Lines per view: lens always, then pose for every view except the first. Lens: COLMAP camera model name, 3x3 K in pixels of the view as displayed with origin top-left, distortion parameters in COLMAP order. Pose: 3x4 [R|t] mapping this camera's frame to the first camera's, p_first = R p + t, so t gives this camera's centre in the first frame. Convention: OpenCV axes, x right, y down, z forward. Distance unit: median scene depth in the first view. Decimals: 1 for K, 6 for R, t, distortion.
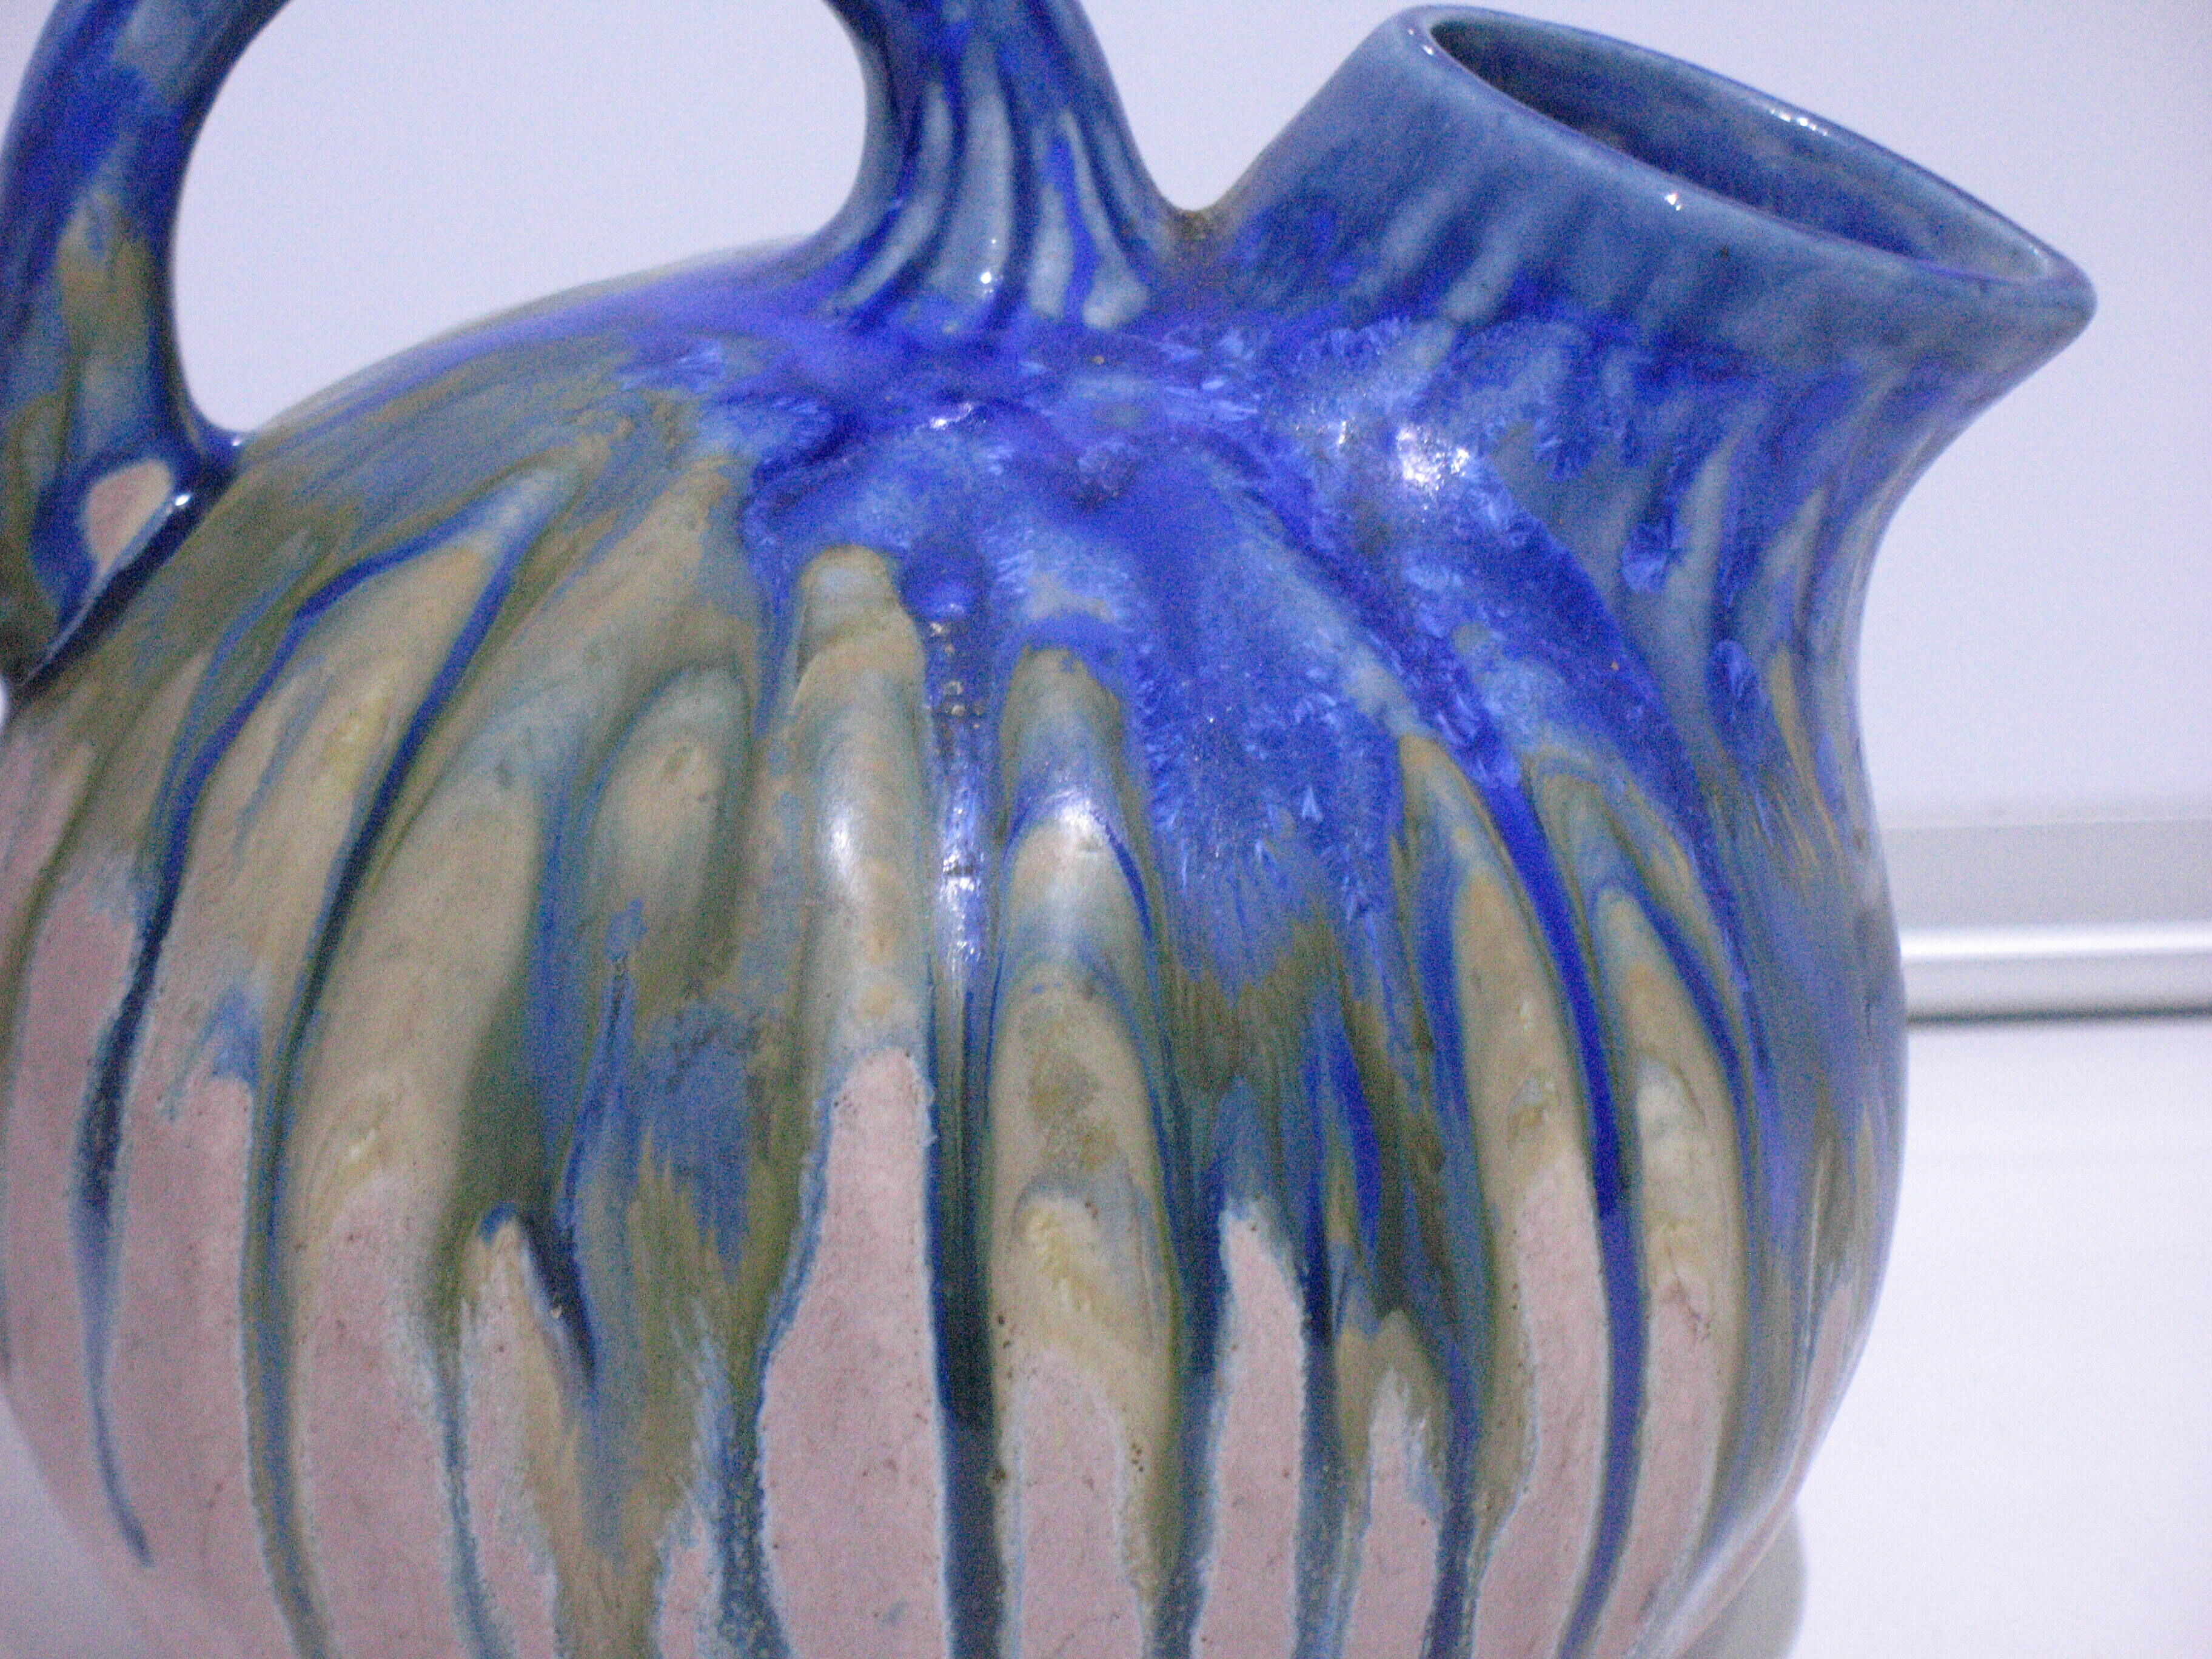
lens RADIAL K [[9016.6, 0, 1072.6], [0, 9016.6, 823.5], [0, 0, 1]] dist [0.121417, 1.527884]
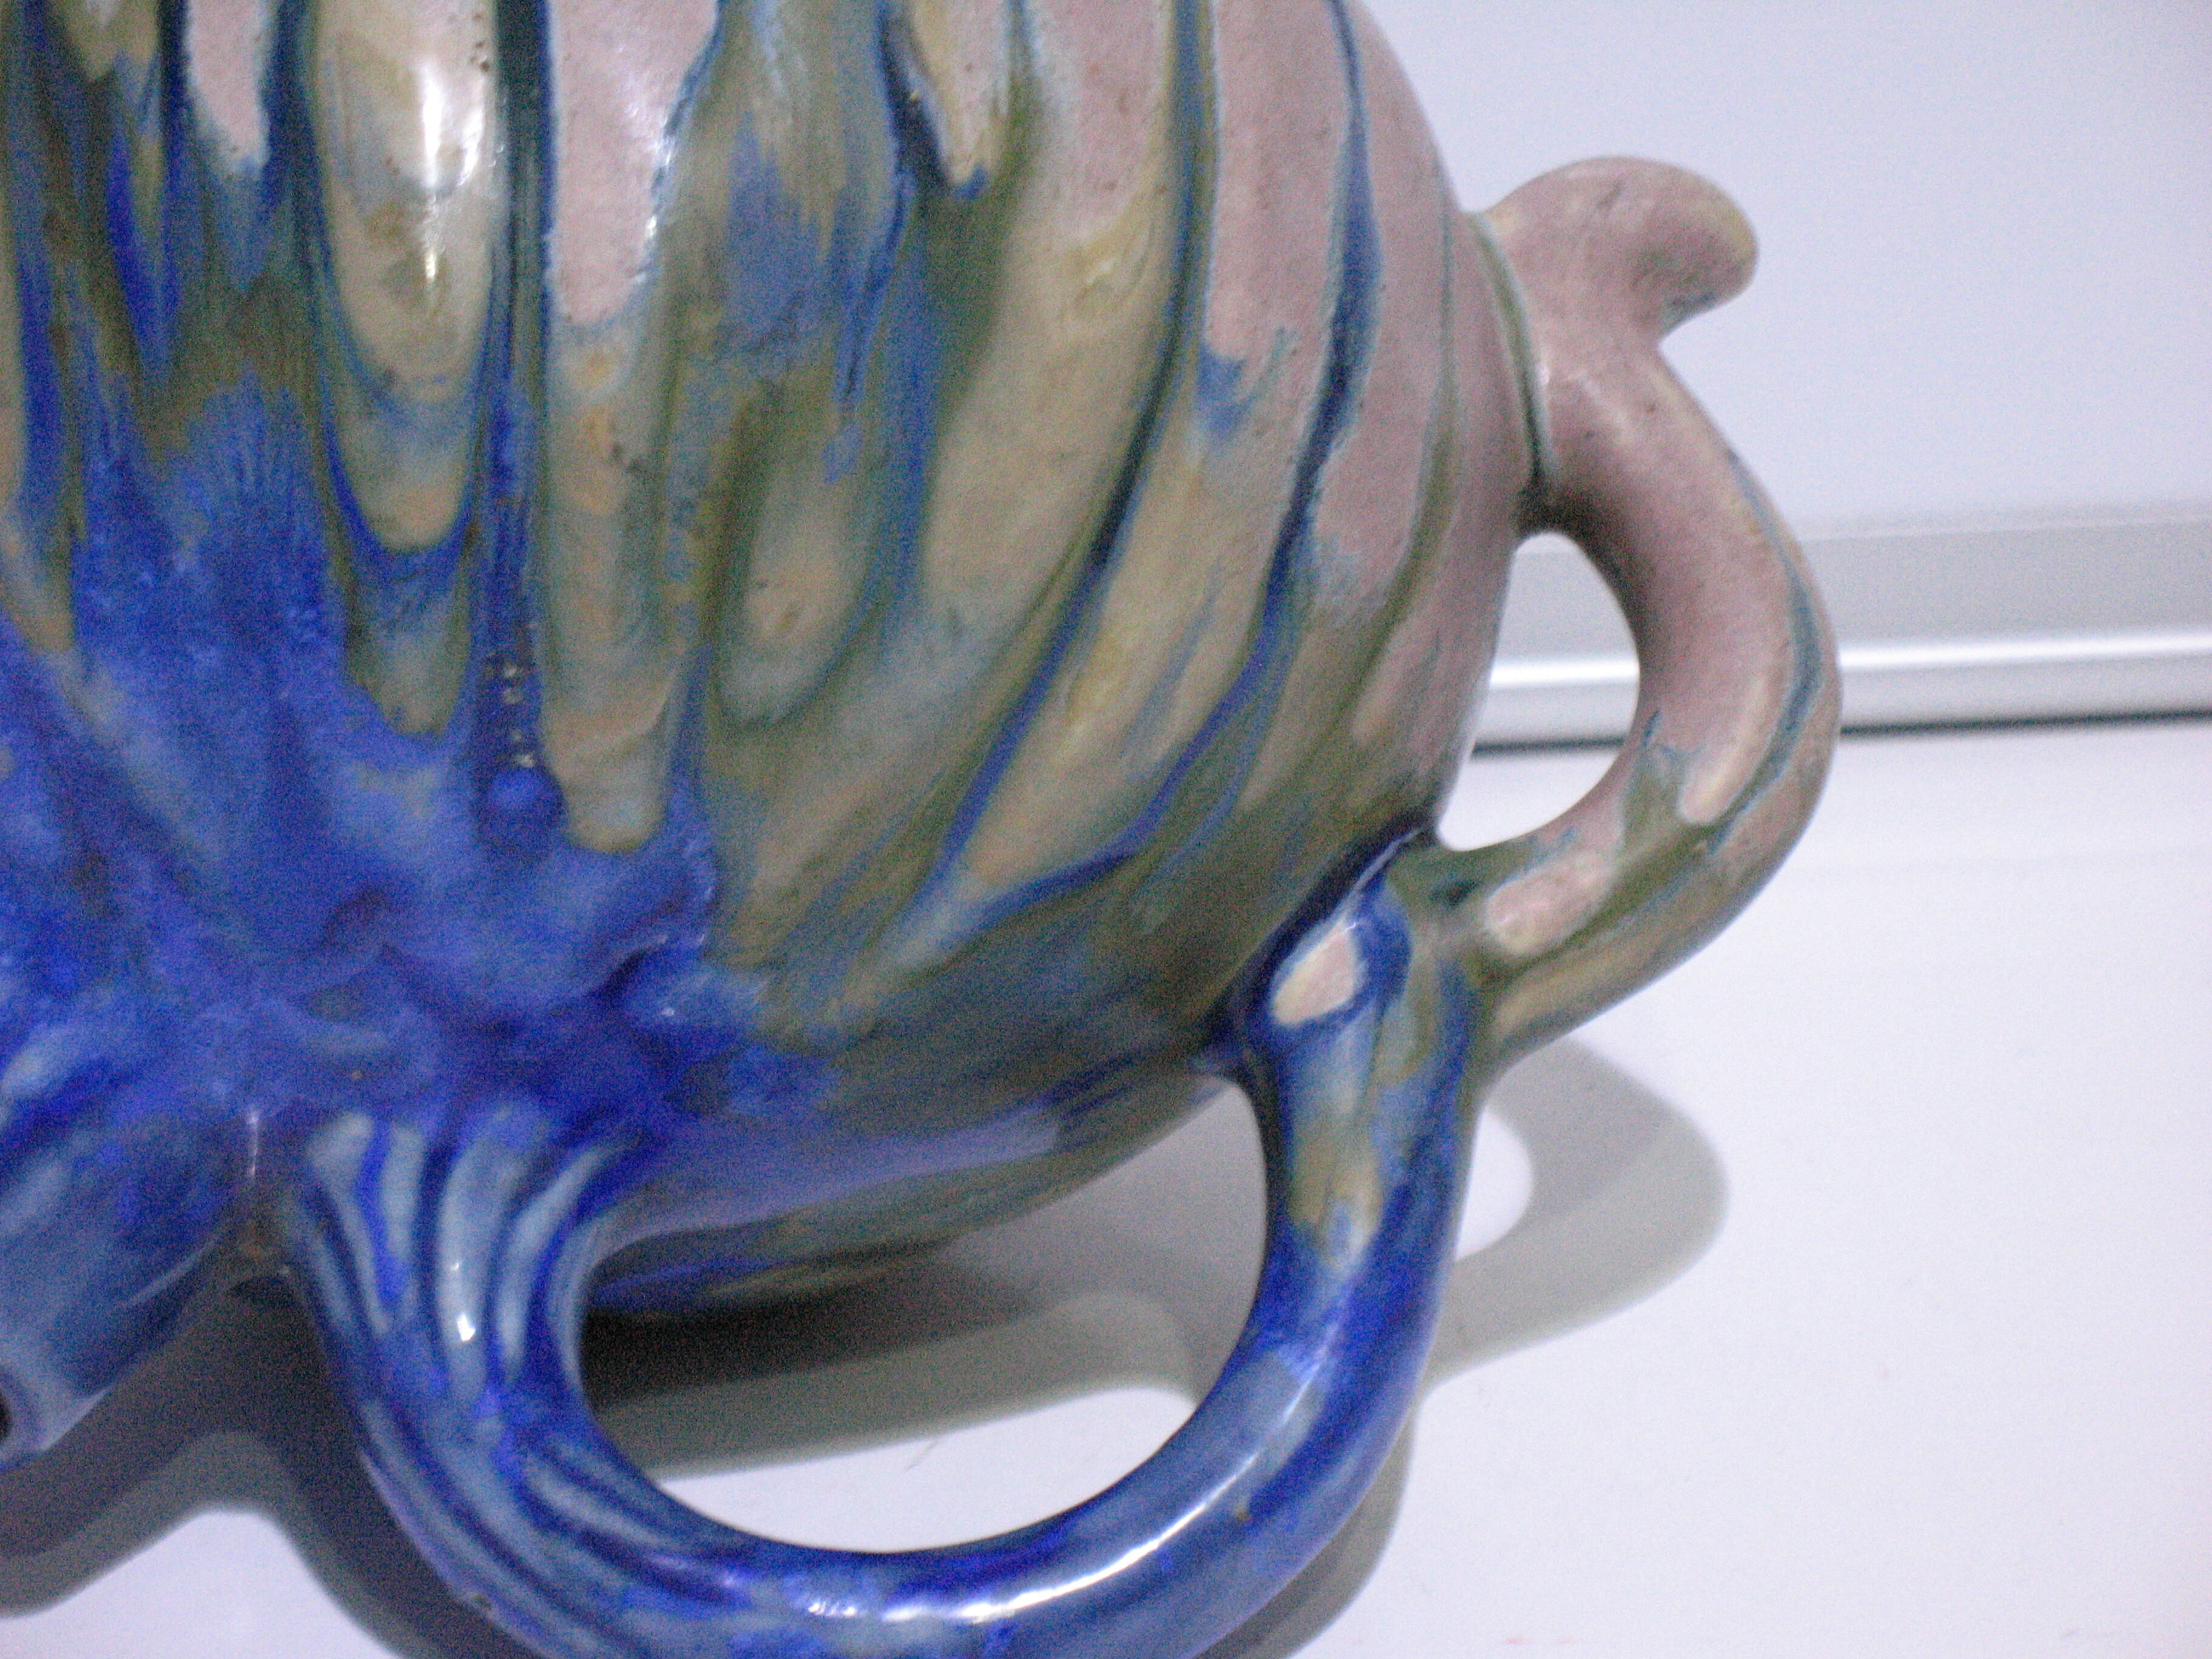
lens RADIAL K [[9016.6, 0, 1072.6], [0, 9016.6, 823.5], [0, 0, 1]] dist [0.121417, 1.527884]
pose [[-0.996542, -0.030887, -0.077139, 0.001932], [0.017676, -0.985897, 0.166414, -0.197442], [-0.081192, 0.164475, 0.983034, -0.002636]]
